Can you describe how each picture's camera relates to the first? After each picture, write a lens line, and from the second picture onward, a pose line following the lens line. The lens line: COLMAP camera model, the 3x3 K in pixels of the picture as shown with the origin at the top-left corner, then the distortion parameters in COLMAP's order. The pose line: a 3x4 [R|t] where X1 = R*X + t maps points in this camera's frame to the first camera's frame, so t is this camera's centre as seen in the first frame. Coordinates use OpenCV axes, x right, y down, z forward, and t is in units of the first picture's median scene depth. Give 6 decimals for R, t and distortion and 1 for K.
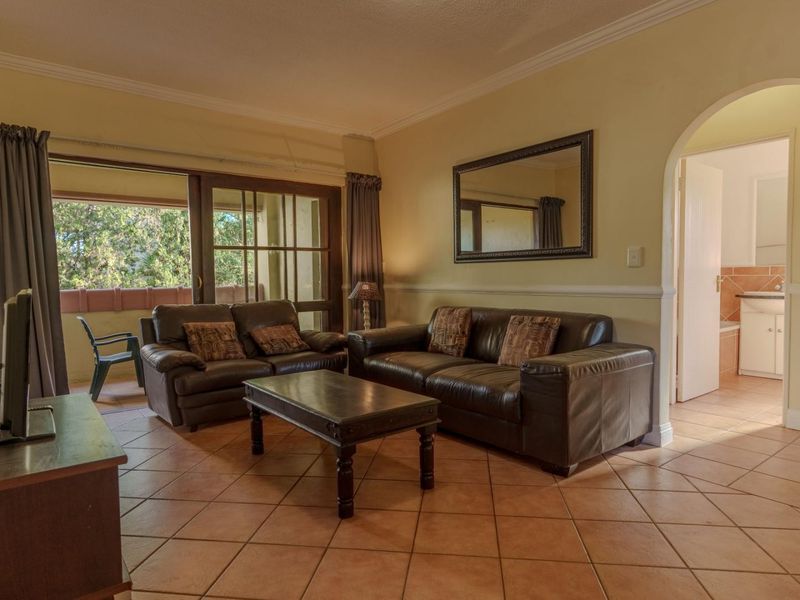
lens RADIAL K [[492.8, 0, 400.0], [0, 492.8, 300.0], [0, 0, 1]] dist [0.005045, 0.001070]
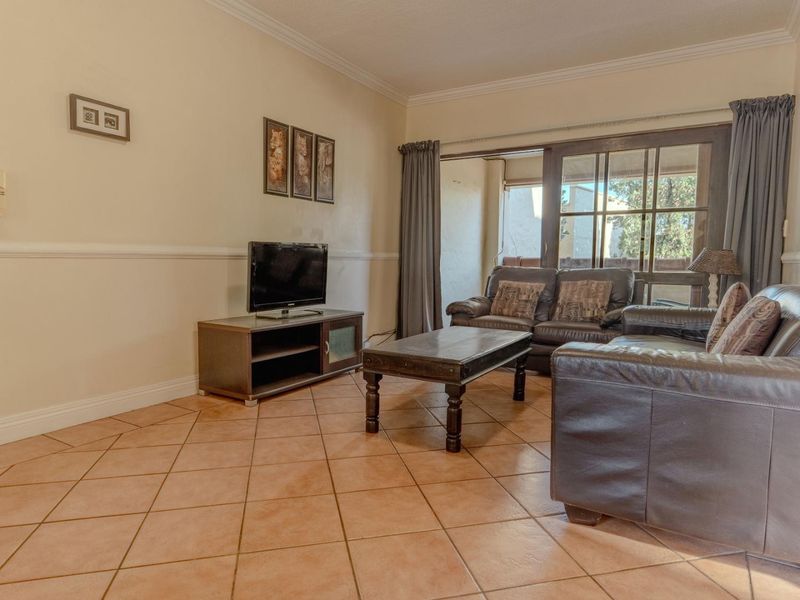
lens RADIAL K [[507.1, 0, 404.1], [0, 507.1, 300.1], [0, 0, 1]] dist [0.002482, 0.001129]
pose [[0.352246, 0.090507, -0.931521, 0.523916], [-0.055633, 0.995578, 0.075694, 0.009980], [0.934253, 0.025161, 0.355723, 0.316914]]
